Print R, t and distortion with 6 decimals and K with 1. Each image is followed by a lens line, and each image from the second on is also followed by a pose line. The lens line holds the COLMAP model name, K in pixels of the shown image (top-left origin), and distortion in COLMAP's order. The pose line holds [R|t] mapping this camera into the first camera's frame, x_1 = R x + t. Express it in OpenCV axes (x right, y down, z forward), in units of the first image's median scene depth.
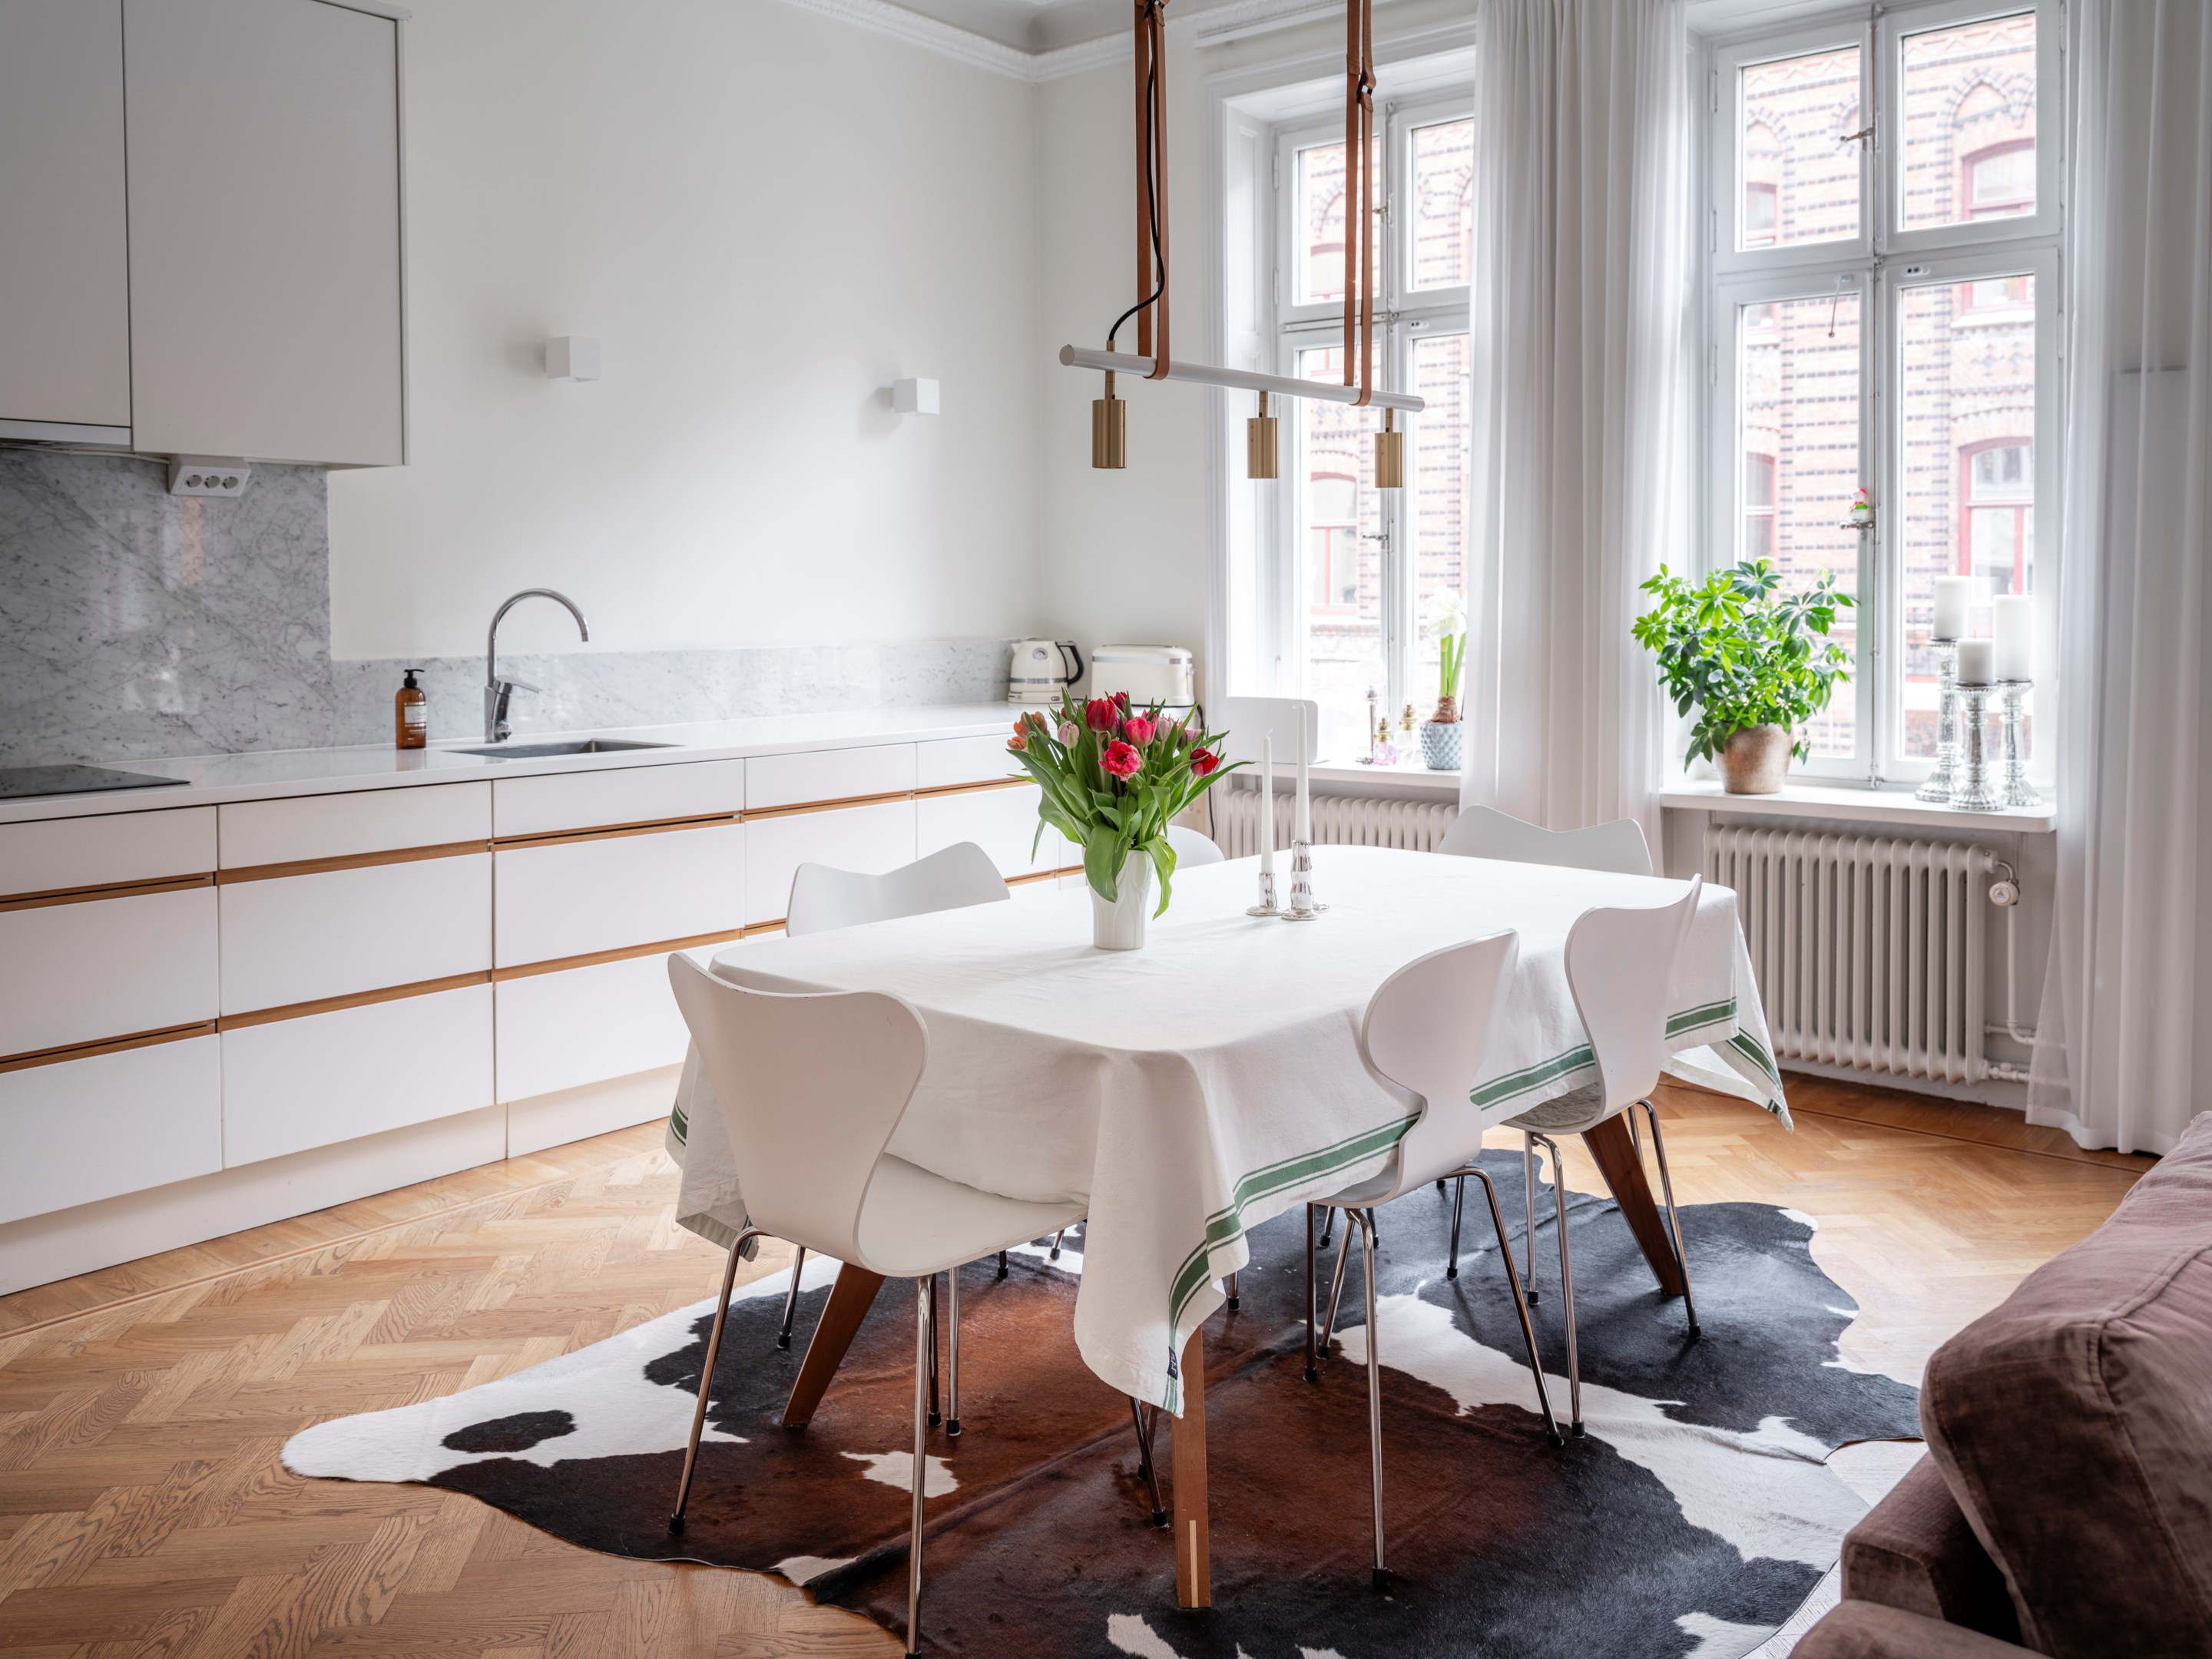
lens RADIAL K [[1918.9, 0, 1129.7], [0, 1918.9, 696.2], [0, 0, 1]] dist [0.041577, -0.034056]
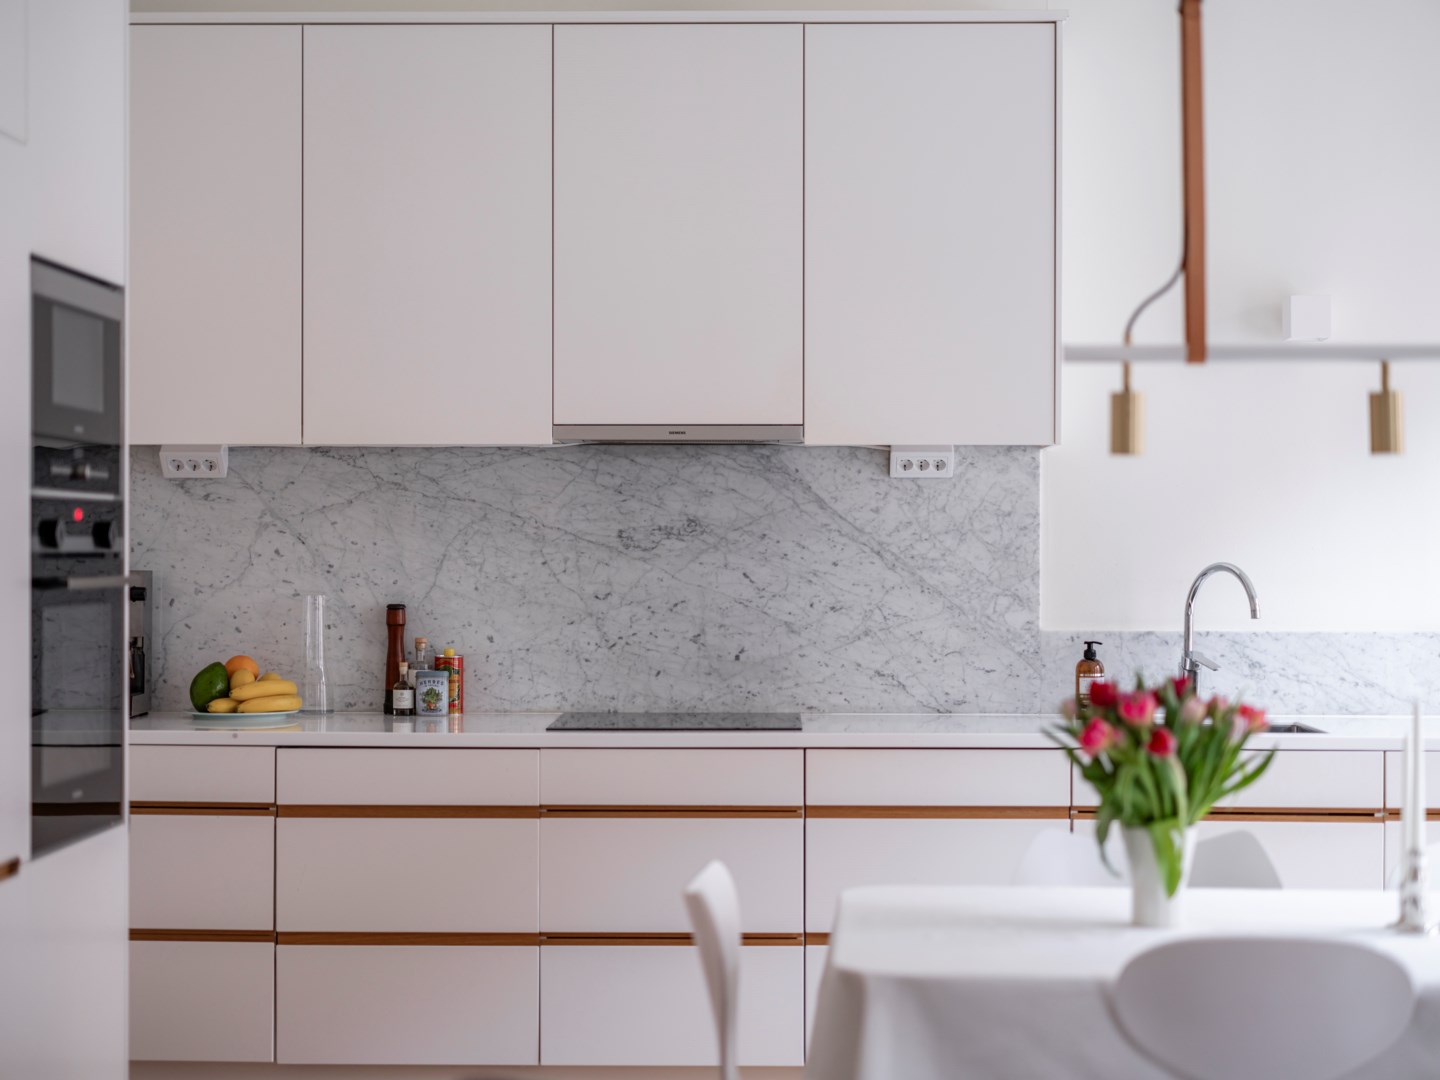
lens RADIAL K [[2740.1, 0, 691.4], [0, 2740.1, 538.8], [0, 0, 1]] dist [0.024488, 0.000000]
pose [[0.615518, -0.000169, -0.788123, 0.636679], [-0.045481, 0.998326, -0.035734, -0.006604], [0.786810, 0.057839, 0.614479, -0.058225]]
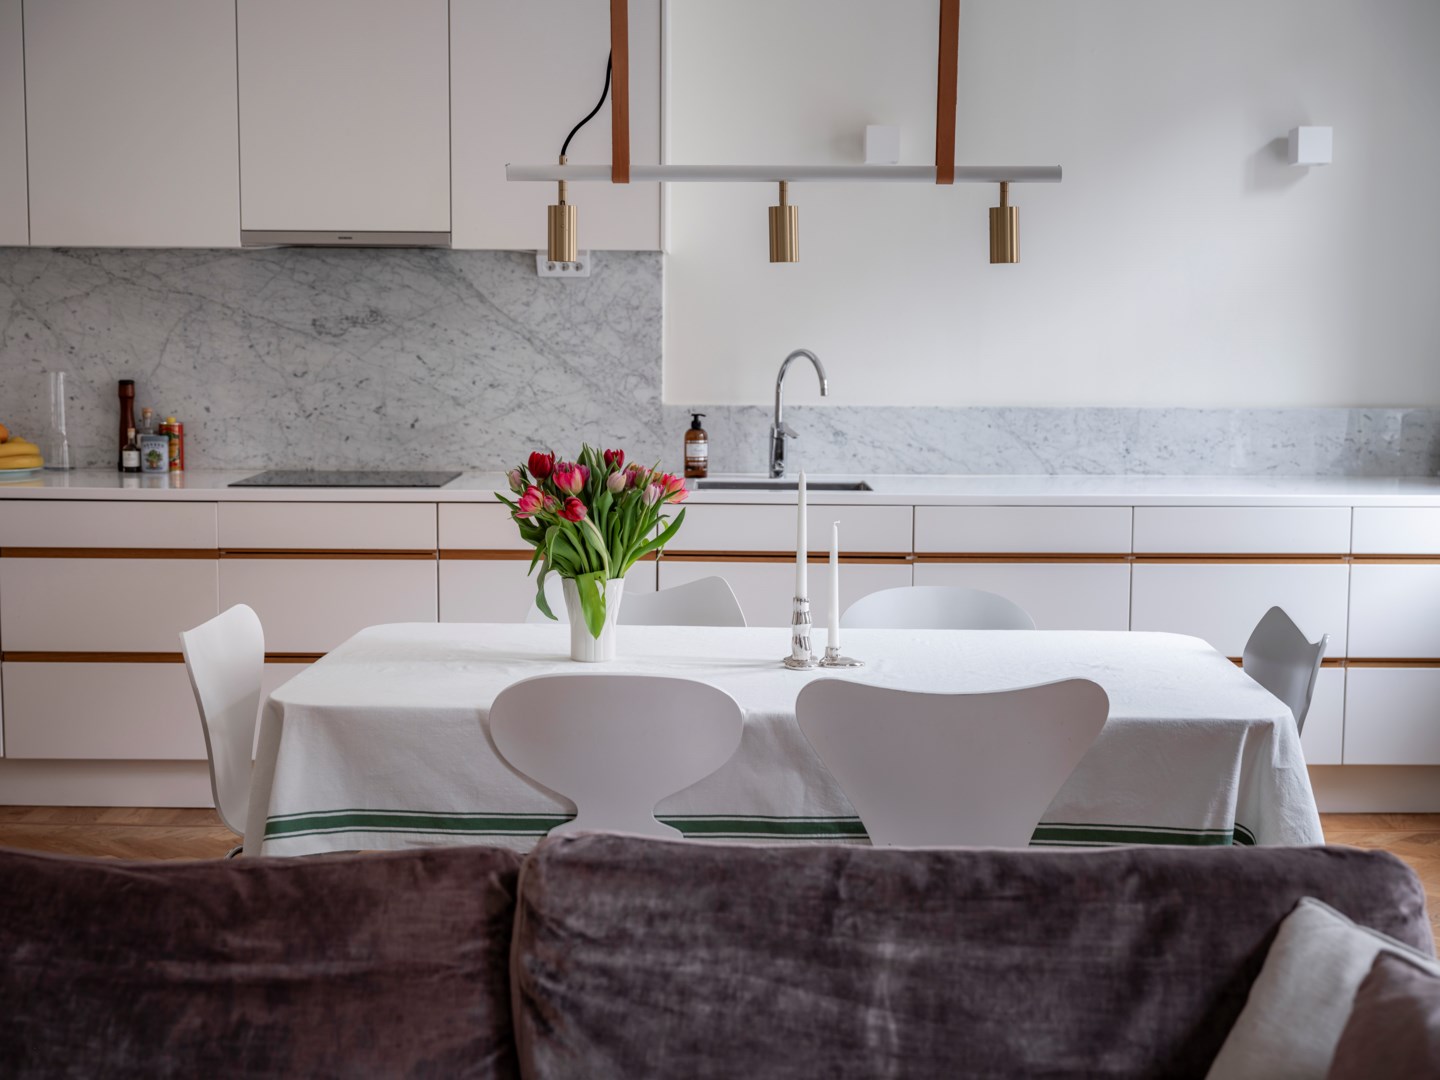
lens RADIAL K [[2150.3, 0, 706.8], [0, 2150.3, 563.4], [0, 0, 1]] dist [0.028879, 0.000000]
pose [[0.632125, 0.090774, -0.769531, 0.699984], [-0.049795, 0.995820, 0.076564, -0.024309], [0.773265, -0.010079, 0.634003, 0.128986]]
